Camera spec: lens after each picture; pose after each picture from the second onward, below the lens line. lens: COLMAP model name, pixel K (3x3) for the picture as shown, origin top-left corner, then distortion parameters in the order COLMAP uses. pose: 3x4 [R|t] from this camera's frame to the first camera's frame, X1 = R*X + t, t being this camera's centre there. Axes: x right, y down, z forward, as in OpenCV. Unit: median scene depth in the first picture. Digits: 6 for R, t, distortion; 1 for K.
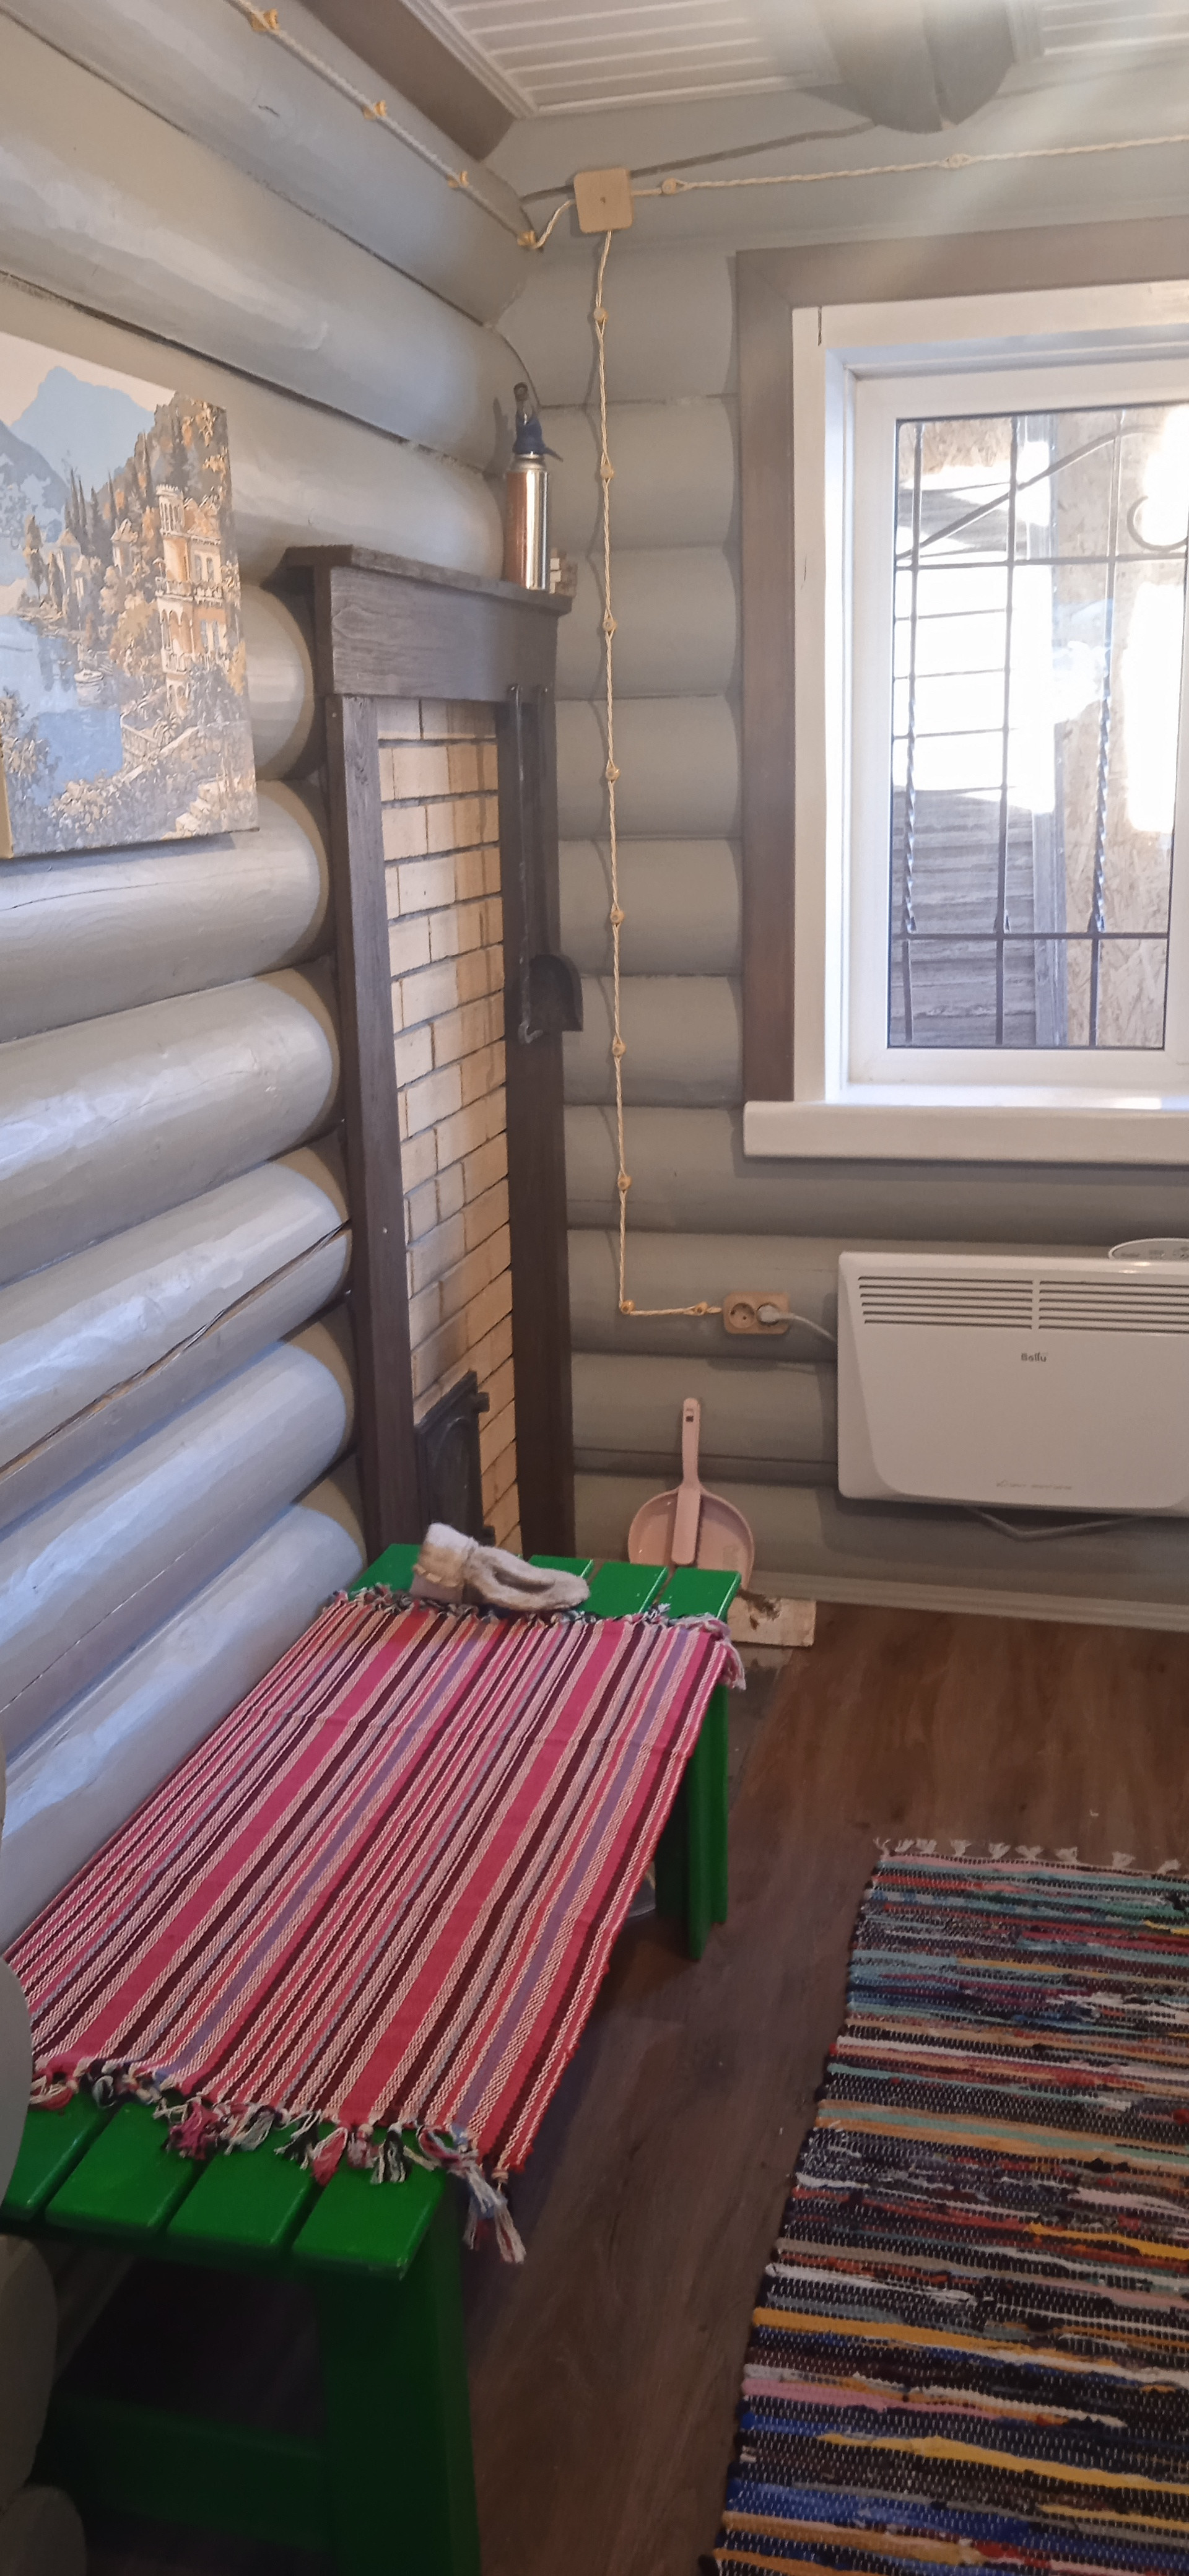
lens RADIAL K [[2105.2, 0, 578.8], [0, 2105.2, 1282.4], [0, 0, 1]] dist [0.079836, -0.094690]
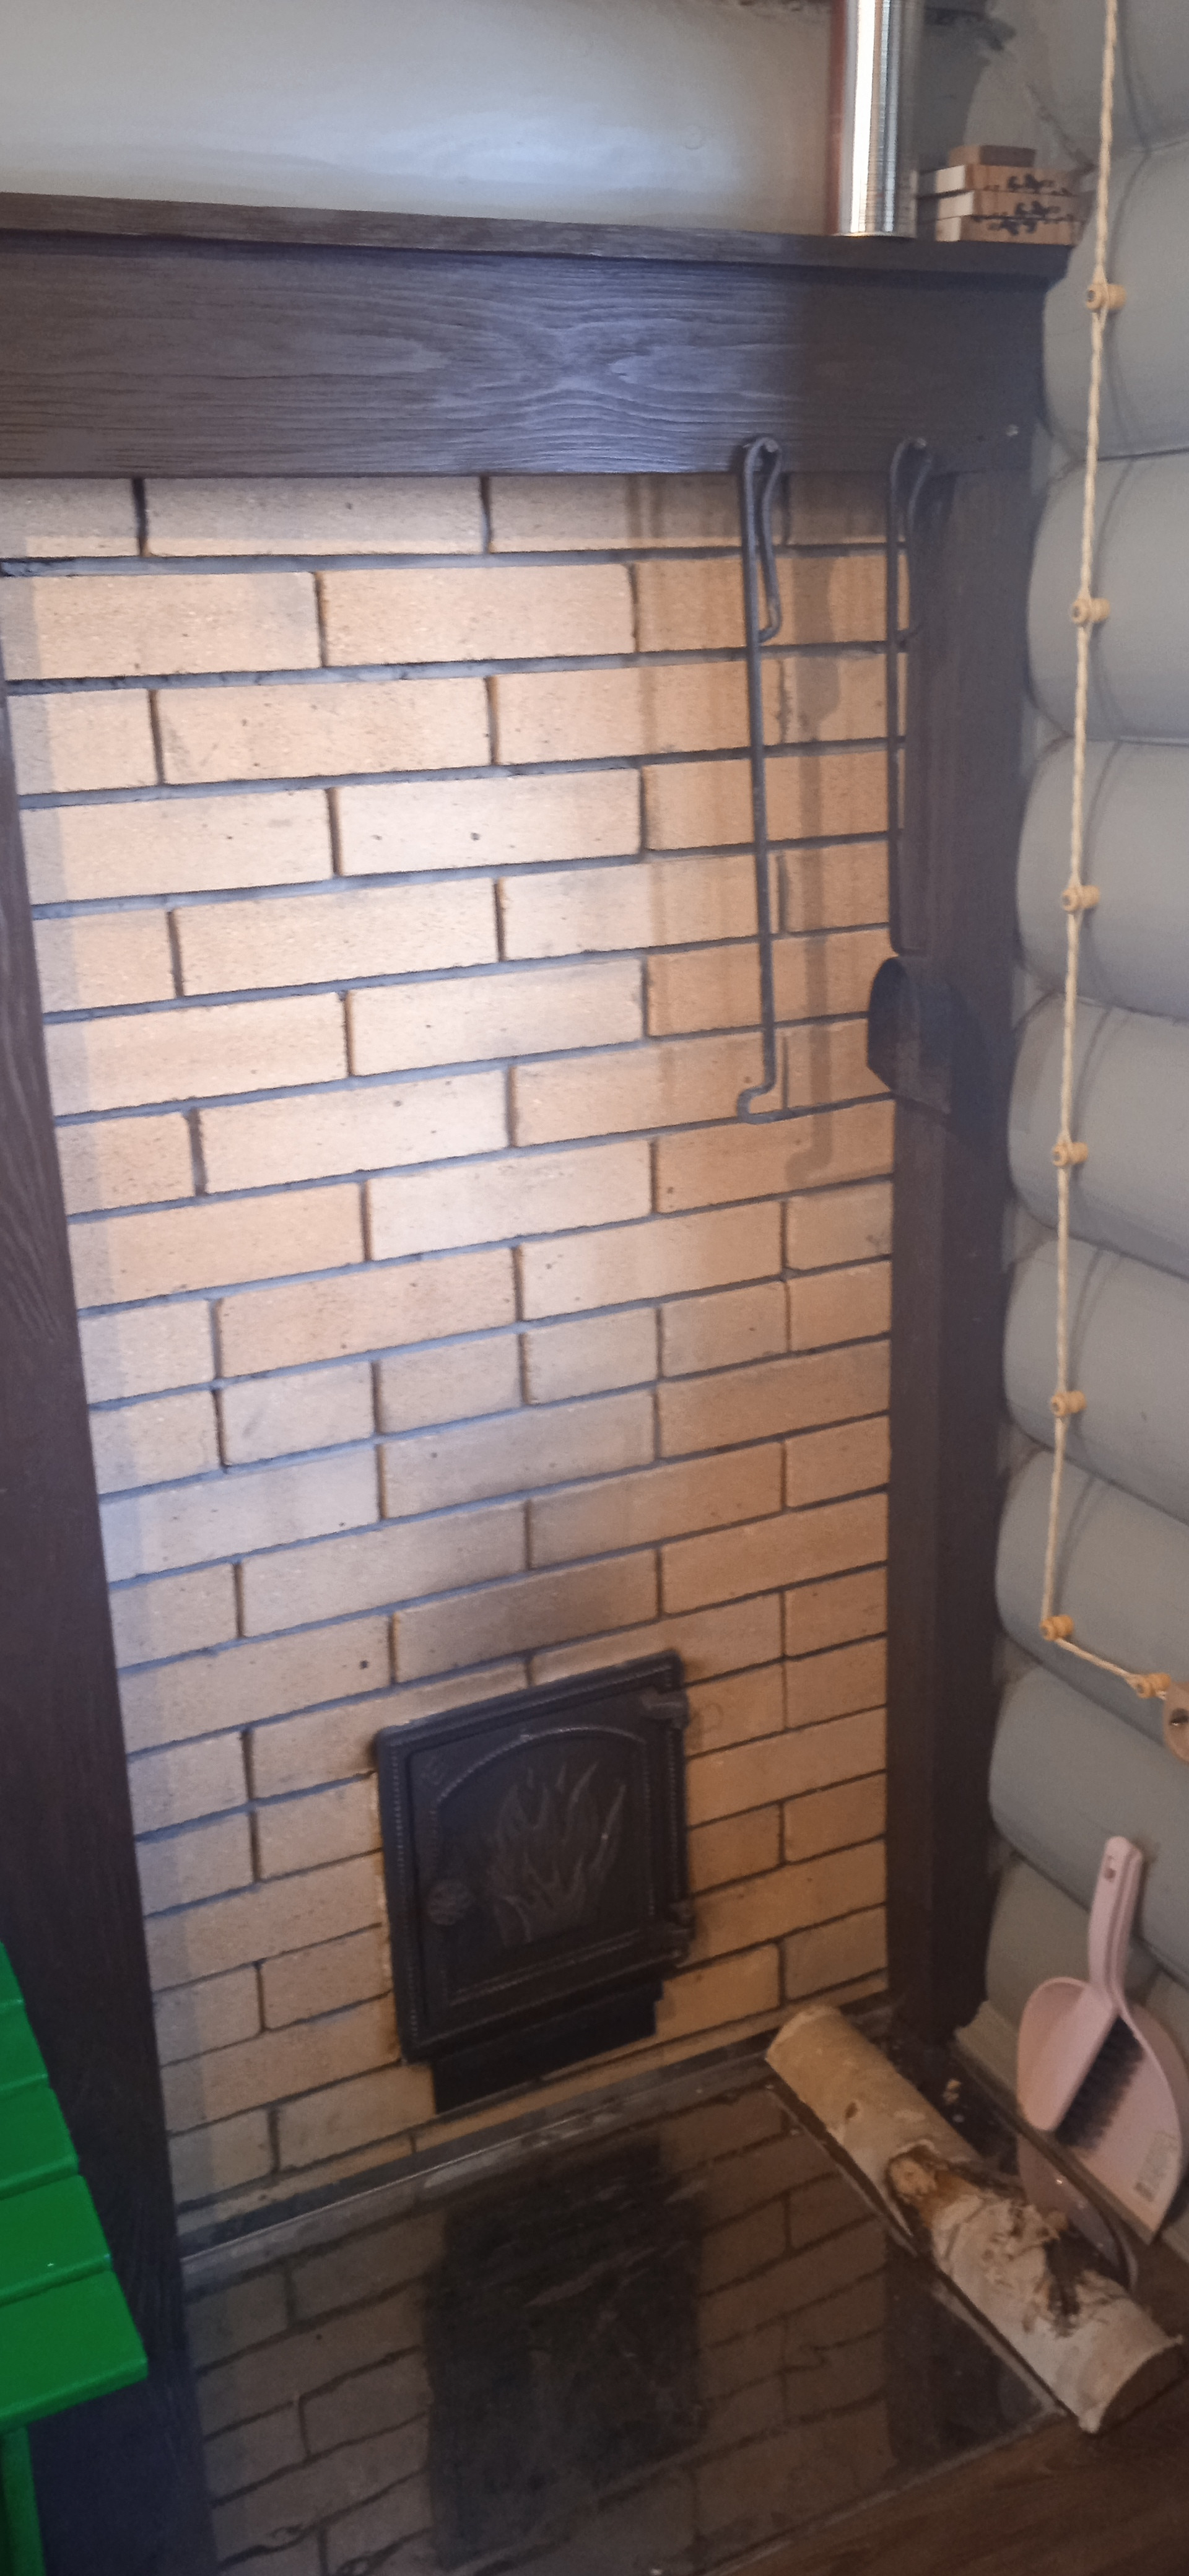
lens RADIAL K [[2105.2, 0, 578.8], [0, 2105.2, 1282.4], [0, 0, 1]] dist [0.079836, -0.094690]
pose [[0.649503, 0.236118, -0.722769, 0.353426], [-0.177246, 0.971391, 0.158061, -0.155080], [0.739412, 0.025447, 0.672772, 0.616913]]
